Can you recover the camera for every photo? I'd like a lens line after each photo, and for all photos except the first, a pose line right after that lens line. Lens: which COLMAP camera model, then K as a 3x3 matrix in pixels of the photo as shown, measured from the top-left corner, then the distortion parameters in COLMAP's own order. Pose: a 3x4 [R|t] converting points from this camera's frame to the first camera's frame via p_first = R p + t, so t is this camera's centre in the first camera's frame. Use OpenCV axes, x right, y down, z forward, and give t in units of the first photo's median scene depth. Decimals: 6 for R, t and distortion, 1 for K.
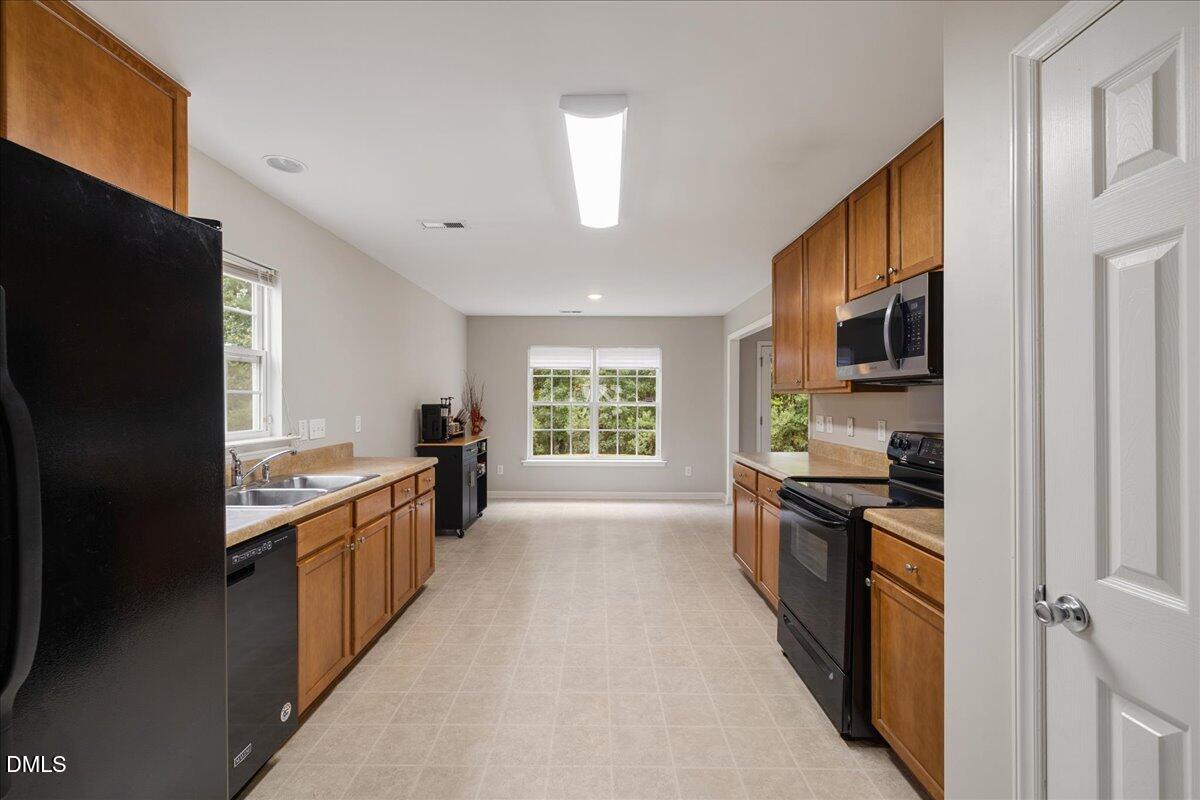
lens RADIAL K [[506.7, 0, 593.8], [0, 506.7, 396.5], [0, 0, 1]] dist [0.000504, 0.000454]
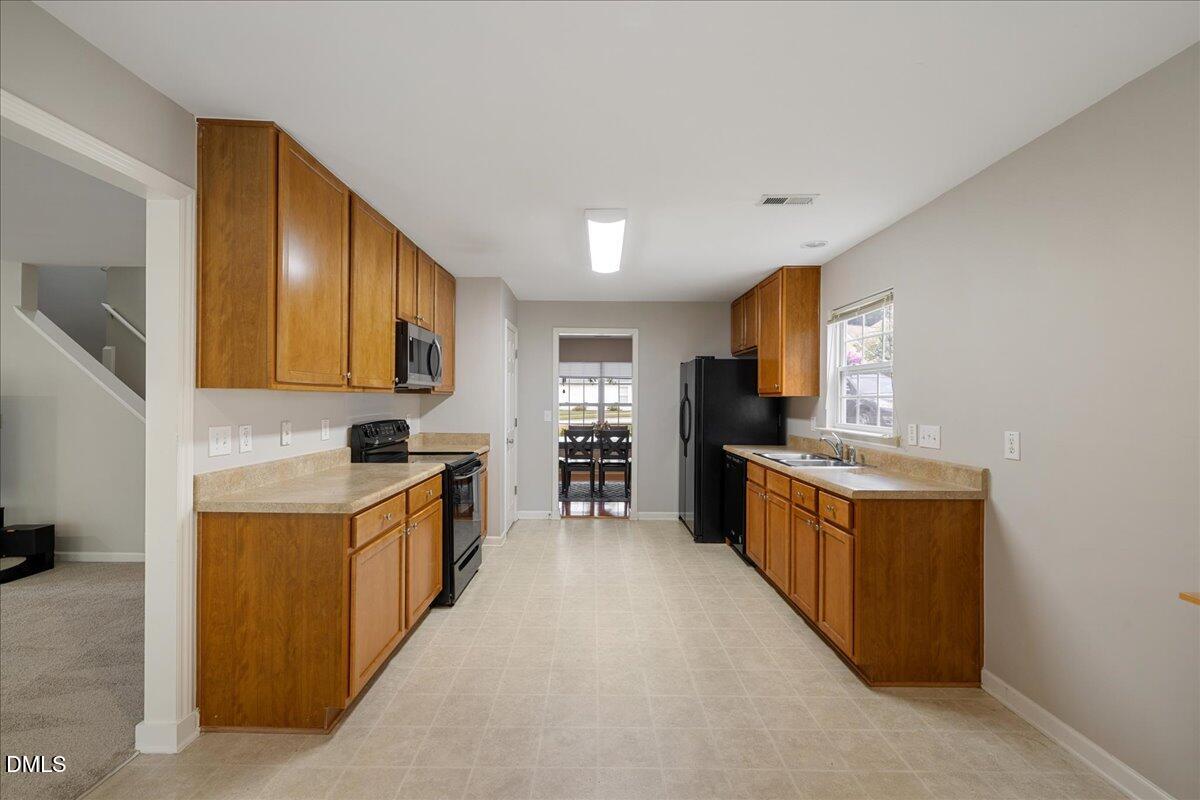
lens RADIAL K [[506.7, 0, 599.6], [0, 506.7, 401.5], [0, 0, 1]] dist [0.000504, 0.000454]
pose [[-0.999744, -0.006851, -0.021547, 0.042026], [-0.006813, 0.999975, -0.001840, 0.008844], [0.021559, -0.001693, -0.999766, 1.910803]]
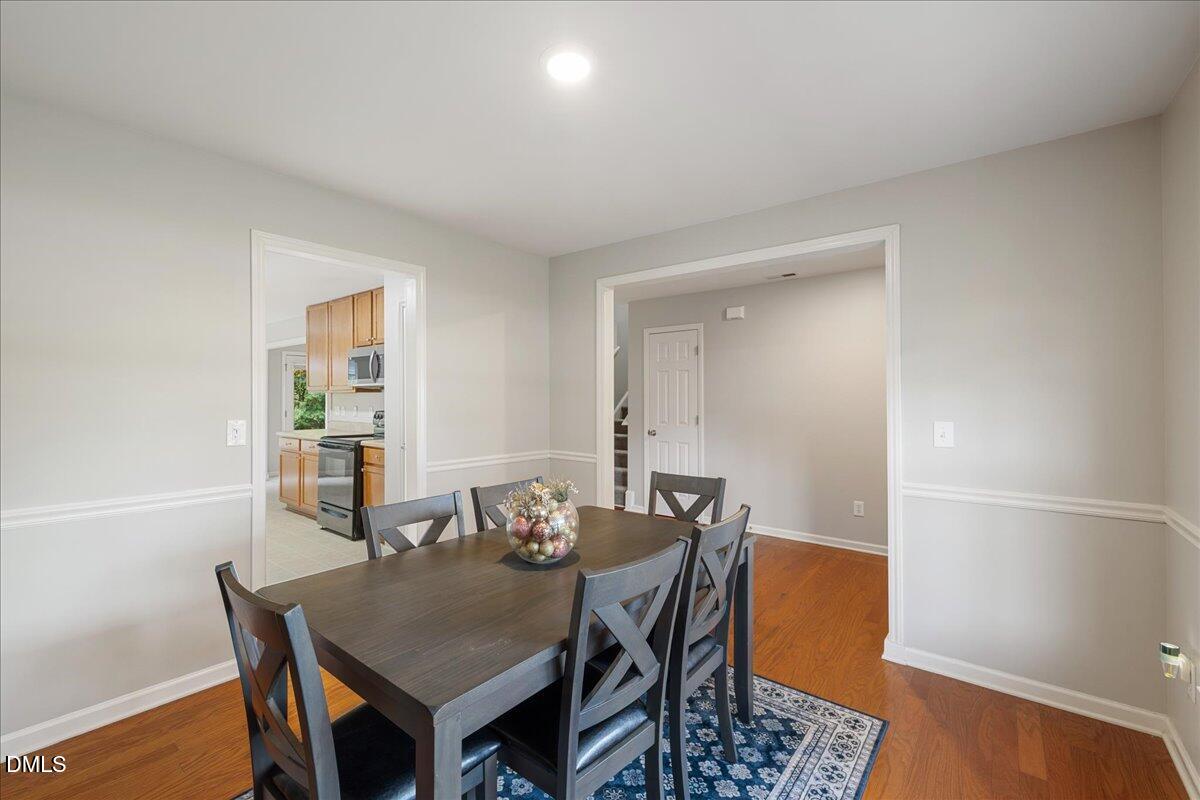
lens RADIAL K [[506.7, 0, 596.1], [0, 506.7, 396.3], [0, 0, 1]] dist [0.000504, 0.000454]
pose [[0.611239, 0.000196, 0.791446, -0.428907], [-0.001063, 0.999999, 0.000573, 0.004539], [-0.791445, -0.001192, 0.611239, -0.844766]]
